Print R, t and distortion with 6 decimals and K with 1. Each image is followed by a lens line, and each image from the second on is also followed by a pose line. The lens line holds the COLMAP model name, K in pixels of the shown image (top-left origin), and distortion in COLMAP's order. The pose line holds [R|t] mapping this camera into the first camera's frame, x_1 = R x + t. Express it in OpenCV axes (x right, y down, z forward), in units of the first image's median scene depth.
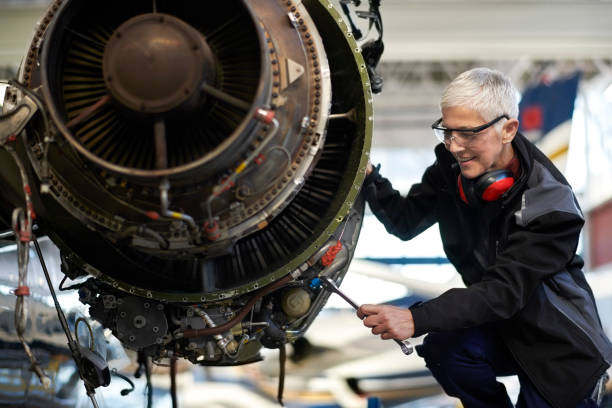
lens RADIAL K [[1016.2, 0, 306.0], [0, 1016.2, 204.0], [0, 0, 1]] dist [-0.187214, 0.023176]
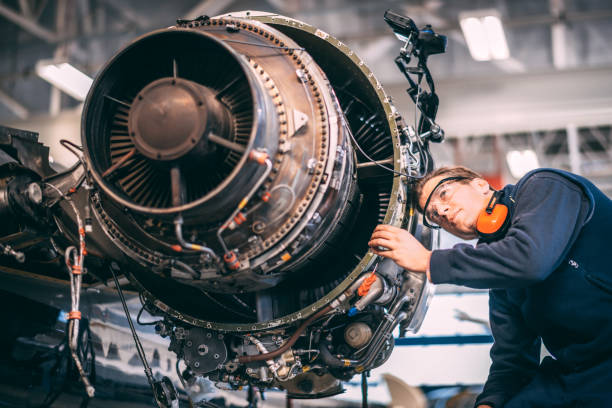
lens RADIAL K [[1016.2, 0, 306.0], [0, 1016.2, 204.0], [0, 0, 1]] dist [-0.187214, 0.023176]
pose [[0.970451, -0.049704, -0.236125, 0.258729], [0.030266, 0.995900, -0.085245, 0.061237], [0.239394, 0.075580, 0.967976, -0.101902]]
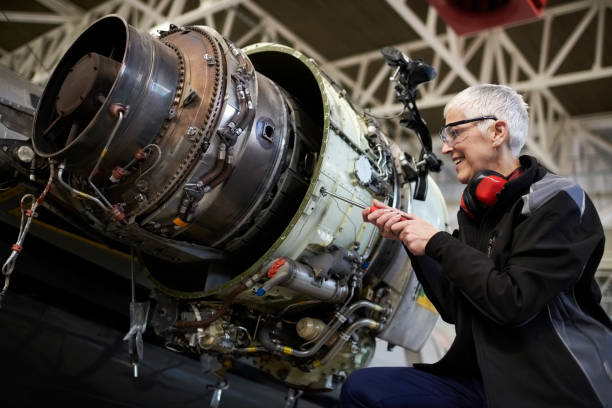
lens RADIAL K [[615.4, 0, 306.0], [0, 615.4, 204.0], [0, 0, 1]] dist [-0.079582, 0.023699]
pose [[0.760778, -0.026506, -0.648471, 0.580847], [-0.150840, 0.964584, -0.216390, 0.143635], [0.631240, 0.262440, 0.729836, 0.565030]]
